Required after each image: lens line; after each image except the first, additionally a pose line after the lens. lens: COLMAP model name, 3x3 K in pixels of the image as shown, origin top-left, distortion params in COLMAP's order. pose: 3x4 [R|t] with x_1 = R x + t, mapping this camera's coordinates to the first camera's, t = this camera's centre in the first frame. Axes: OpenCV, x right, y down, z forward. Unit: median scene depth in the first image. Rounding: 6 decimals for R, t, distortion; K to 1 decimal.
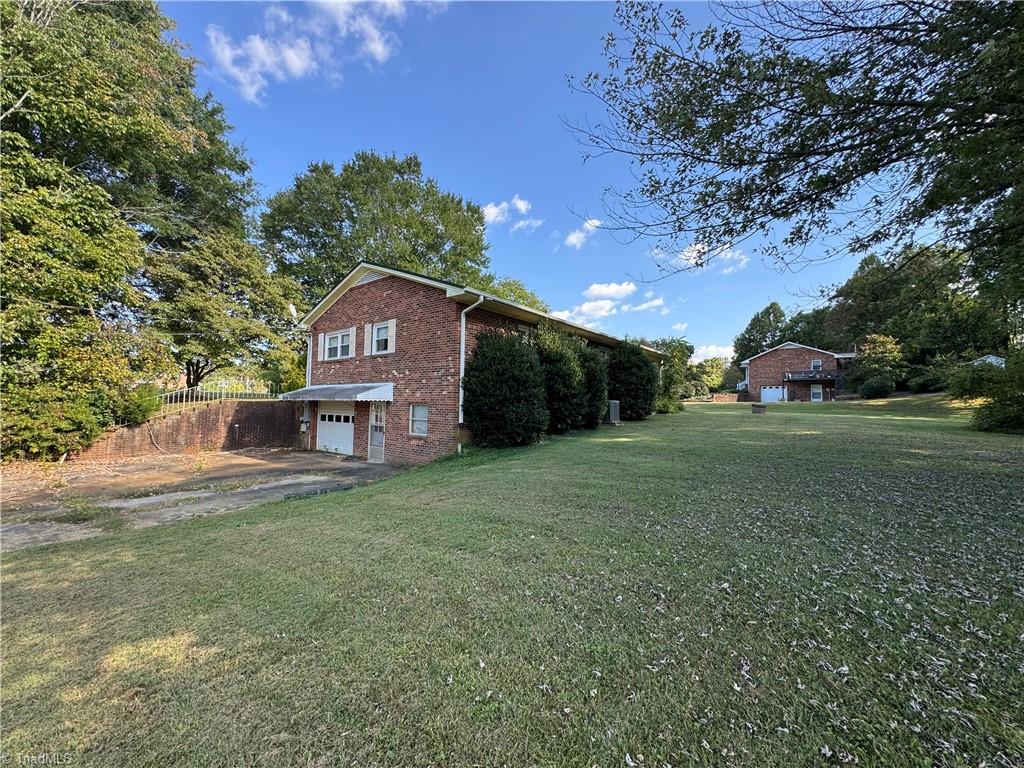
lens RADIAL K [[412.8, 0, 509.6], [0, 412.8, 383.3], [0, 0, 1]] dist [-0.011954, -0.000165]
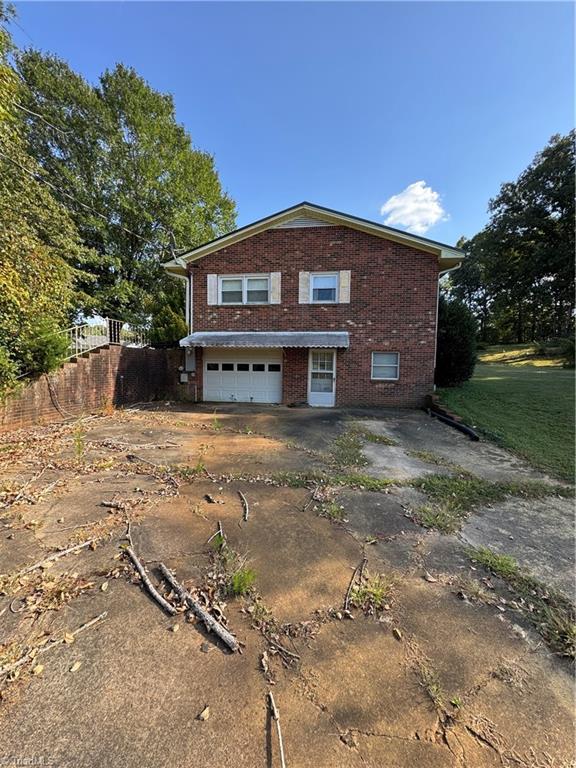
lens RADIAL K [[309.6, 0, 287.3], [0, 309.6, 383.1], [0, 0, 1]] dist [-0.011954, -0.000165]
pose [[0.861667, -0.030303, 0.506568, -0.766063], [-0.029375, 0.993563, 0.109402, 0.043989], [-0.506623, -0.109148, 0.855231, 0.353713]]
